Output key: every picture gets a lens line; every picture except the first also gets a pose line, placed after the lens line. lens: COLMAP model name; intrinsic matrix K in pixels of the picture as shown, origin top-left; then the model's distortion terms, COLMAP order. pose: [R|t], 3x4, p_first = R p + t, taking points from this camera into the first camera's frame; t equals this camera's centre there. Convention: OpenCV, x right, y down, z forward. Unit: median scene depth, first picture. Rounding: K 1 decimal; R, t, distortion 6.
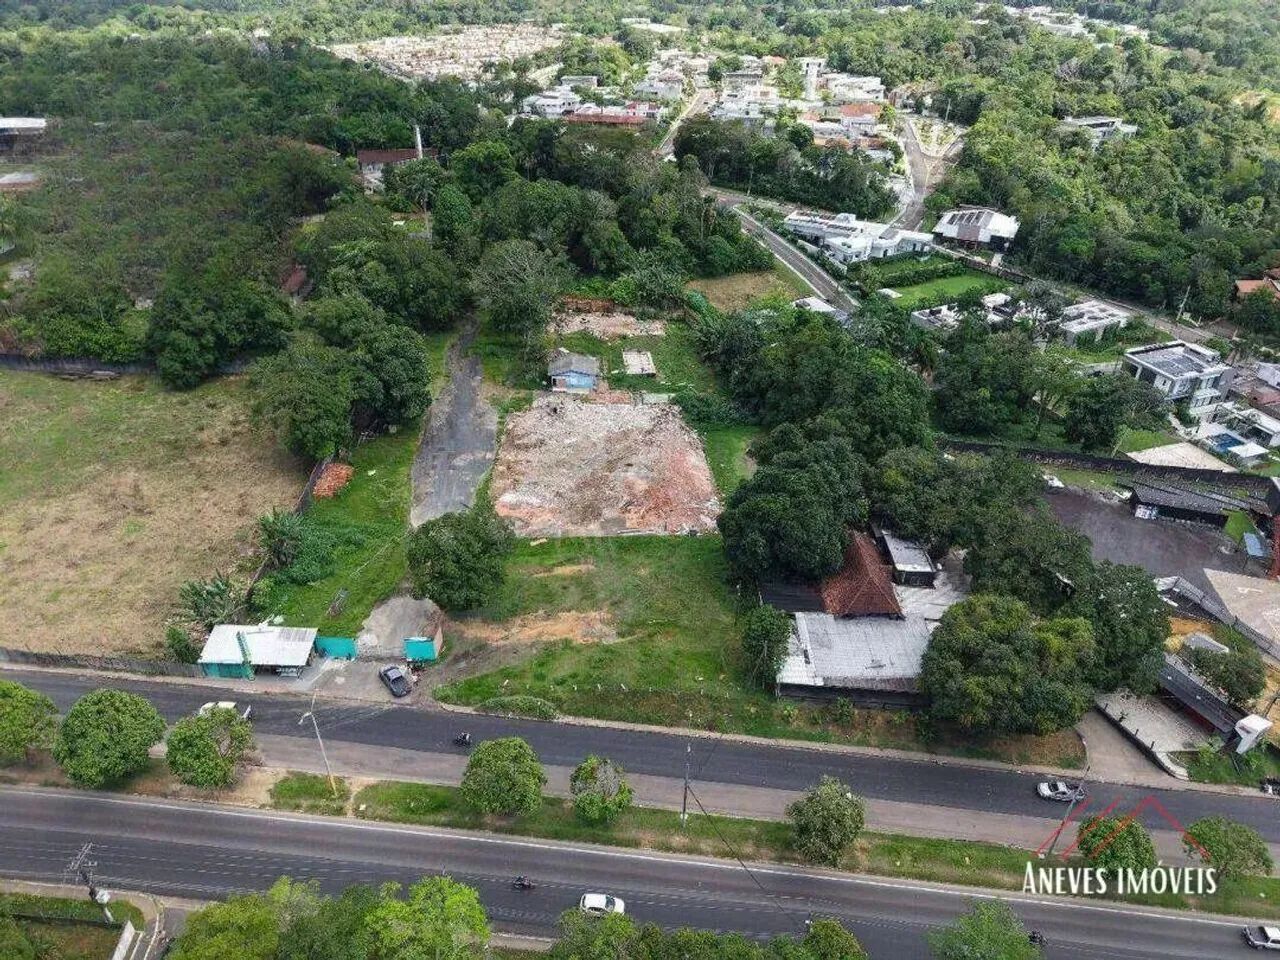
lens RADIAL K [[853.7, 0, 640.0], [0, 853.7, 480.0], [0, 0, 1]] dist [-0.005478, -0.001052]
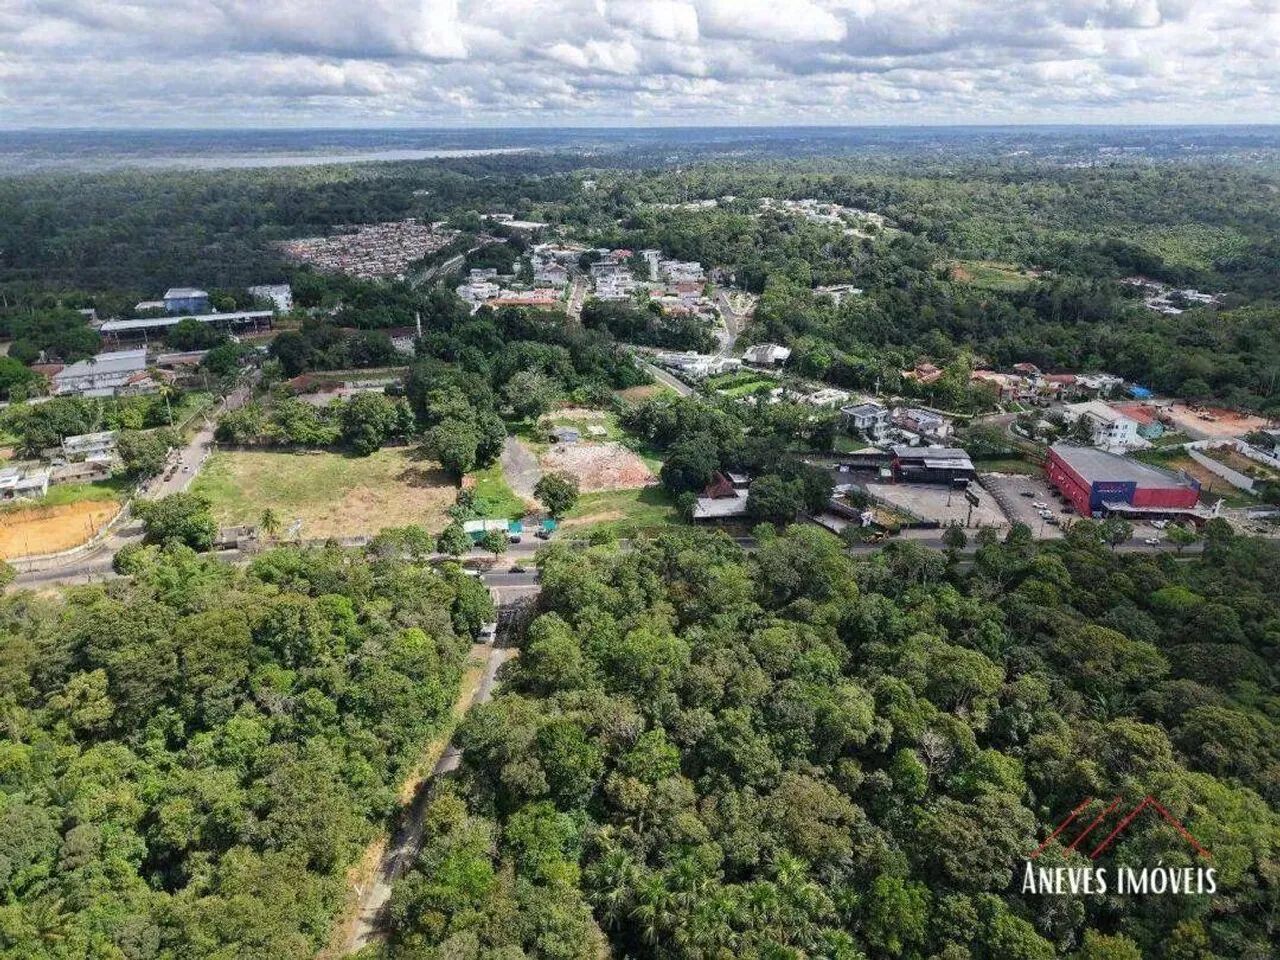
lens RADIAL K [[847.3, 0, 640.0], [0, 847.3, 480.0], [0, 0, 1]] dist [0.037817, -0.105158]
pose [[0.982298, -0.080534, 0.169127, -0.170630], [0.108434, 0.980679, -0.162820, 0.210241], [-0.152747, 0.178277, 0.972052, -0.600675]]
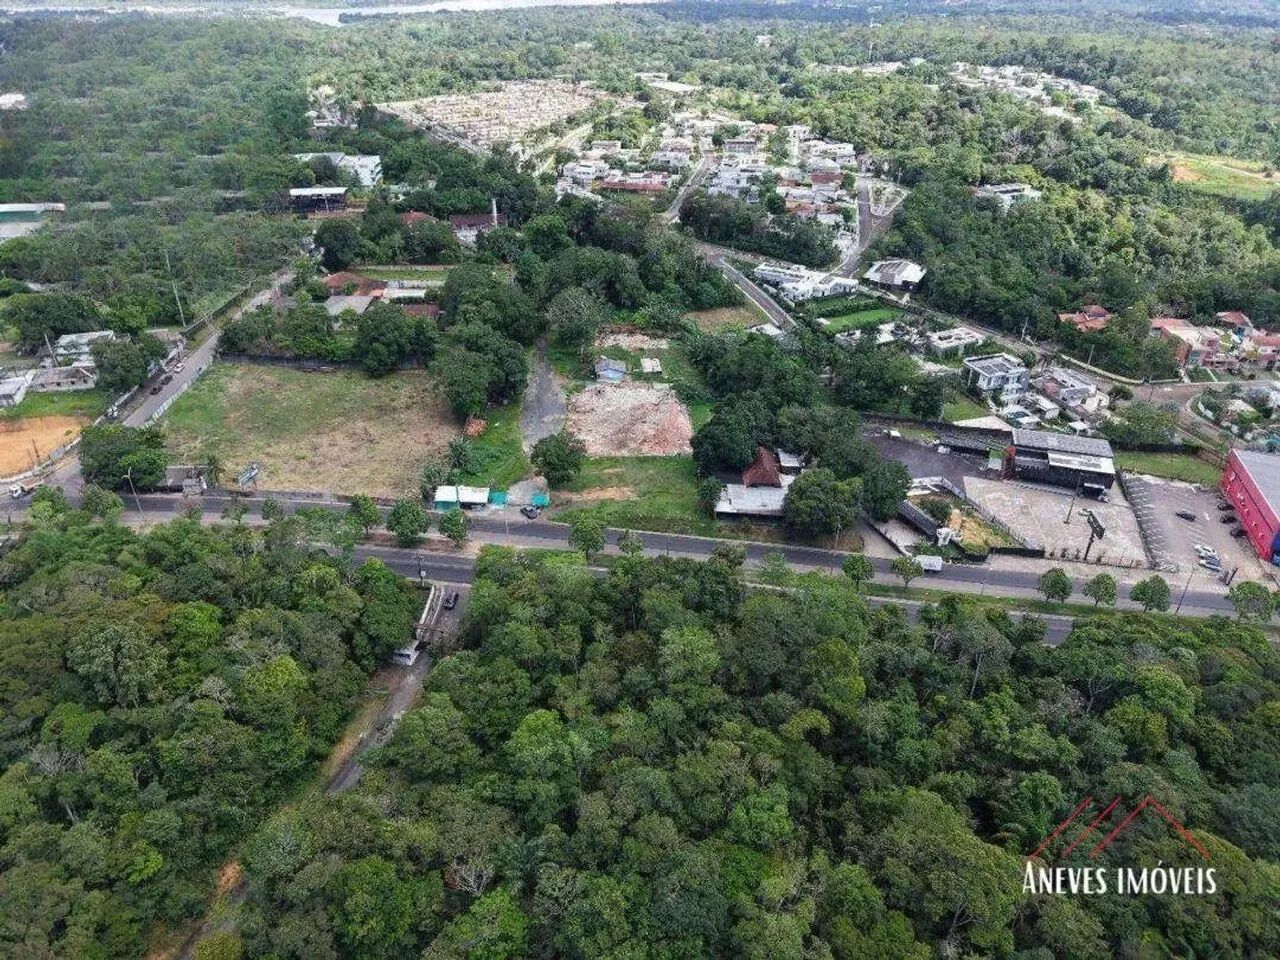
lens RADIAL K [[853.7, 0, 640.0], [0, 853.7, 480.0], [0, 0, 1]] dist [-0.005478, -0.001052]
pose [[0.999788, 0.007623, -0.019137, 0.007437], [-0.008124, 0.999622, -0.026280, 0.086536], [0.018929, 0.026429, 0.999471, -0.425297]]
